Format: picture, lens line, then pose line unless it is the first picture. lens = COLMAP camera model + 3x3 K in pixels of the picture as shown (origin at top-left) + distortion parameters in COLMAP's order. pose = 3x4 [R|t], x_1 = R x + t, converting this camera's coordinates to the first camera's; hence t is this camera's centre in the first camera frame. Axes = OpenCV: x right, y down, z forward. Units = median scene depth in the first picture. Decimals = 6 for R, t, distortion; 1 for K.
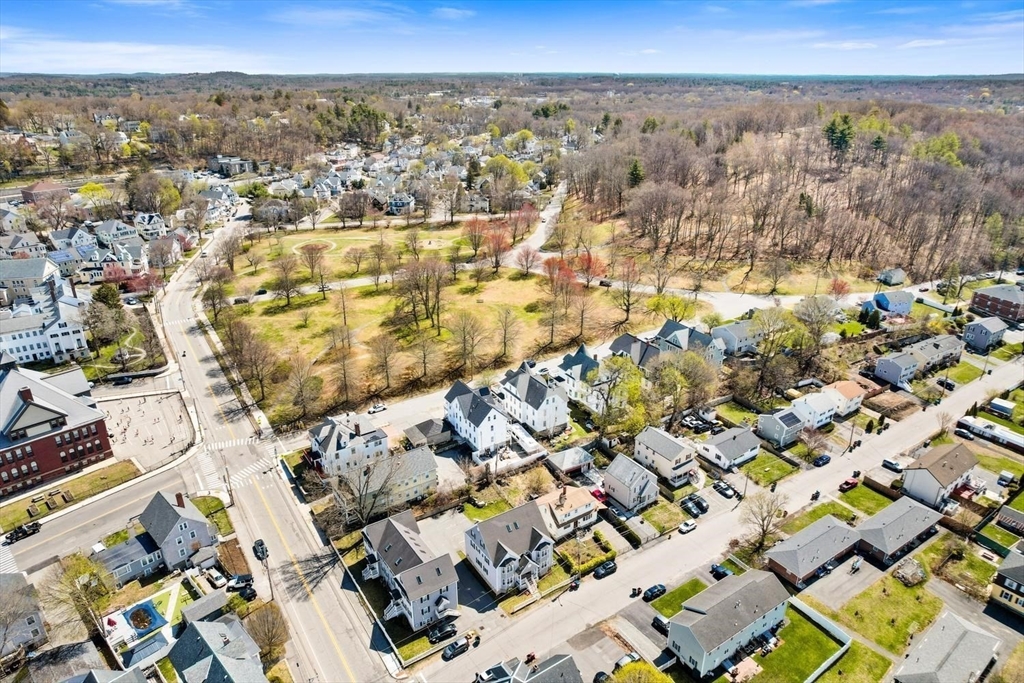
lens RADIAL K [[654.8, 0, 512.0], [0, 654.8, 341.5], [0, 0, 1]] dist [-0.062615, 0.041879]
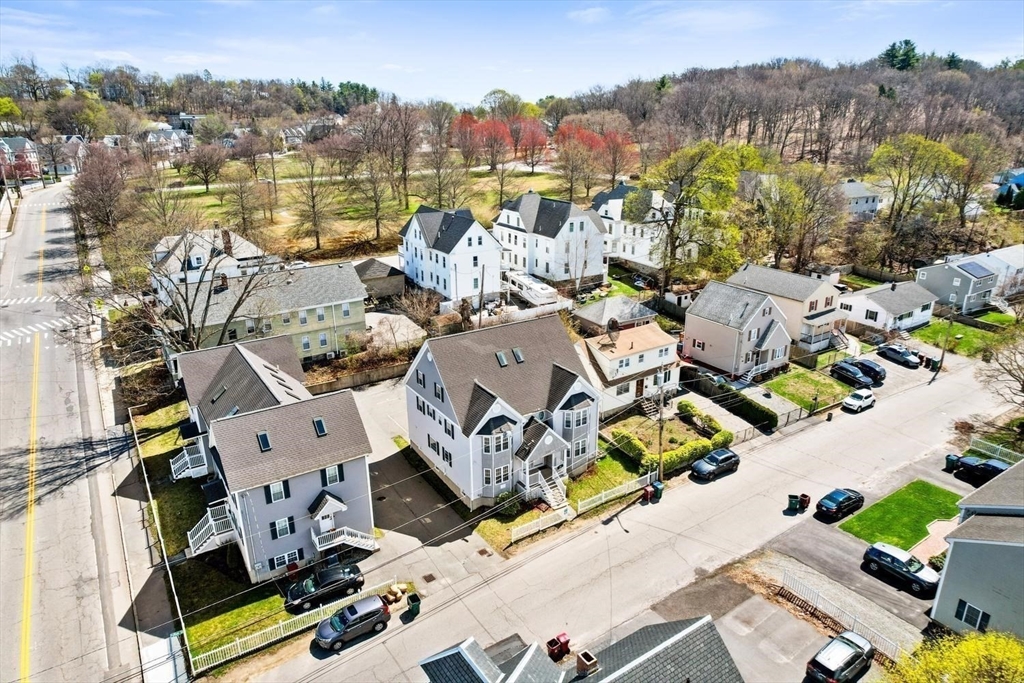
lens RADIAL K [[654.8, 0, 512.0], [0, 654.8, 341.5], [0, 0, 1]] dist [-0.062615, 0.041879]
pose [[0.999984, -0.002637, -0.005088, 0.005142], [0.002335, 0.998287, -0.058464, 0.295600], [0.005233, 0.058452, 0.998277, 0.550366]]
